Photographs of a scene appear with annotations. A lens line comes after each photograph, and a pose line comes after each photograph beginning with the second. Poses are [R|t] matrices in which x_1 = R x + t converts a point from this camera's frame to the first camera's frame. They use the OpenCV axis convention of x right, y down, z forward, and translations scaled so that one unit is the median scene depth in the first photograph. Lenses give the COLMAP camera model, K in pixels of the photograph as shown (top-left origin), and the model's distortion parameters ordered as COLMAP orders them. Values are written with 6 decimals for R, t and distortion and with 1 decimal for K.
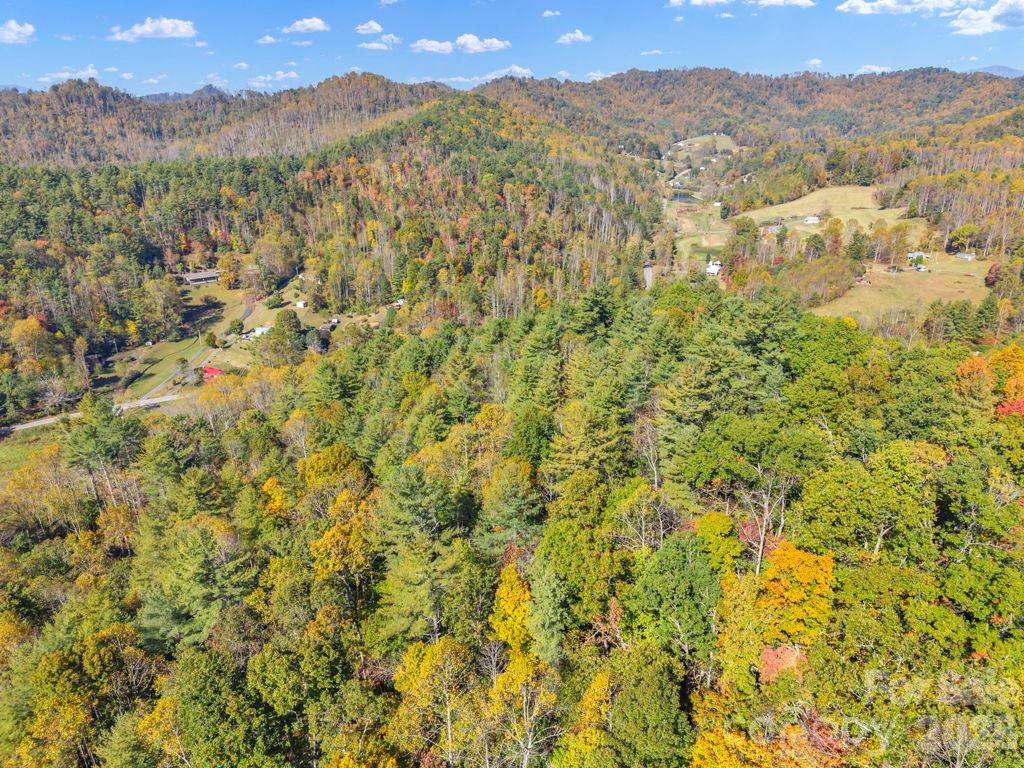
lens RADIAL K [[689.7, 0, 498.7], [0, 689.7, 368.7], [0, 0, 1]] dist [0.039794, -0.038633]
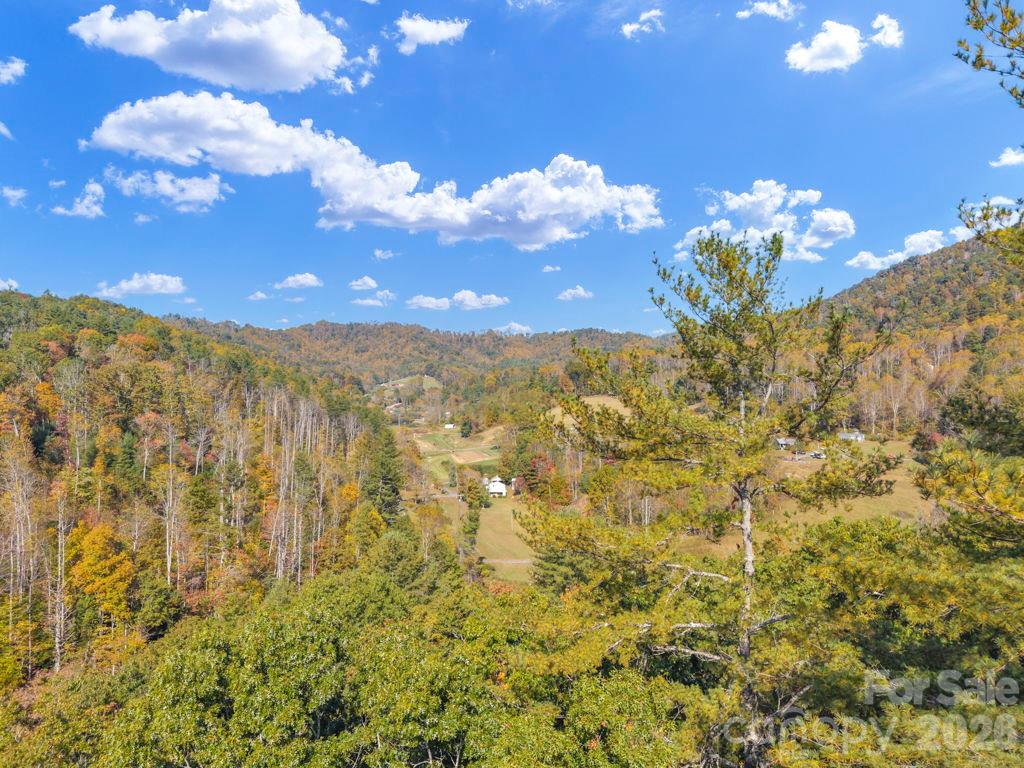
lens RADIAL K [[689.7, 0, 512.0], [0, 689.7, 384.0], [0, 0, 1]] dist [0.029552, -0.024842]
pose [[0.901677, -0.001661, 0.432406, 0.019882], [0.154130, 0.935544, -0.317807, -0.010716], [-0.404007, 0.353207, 0.843815, 0.141680]]
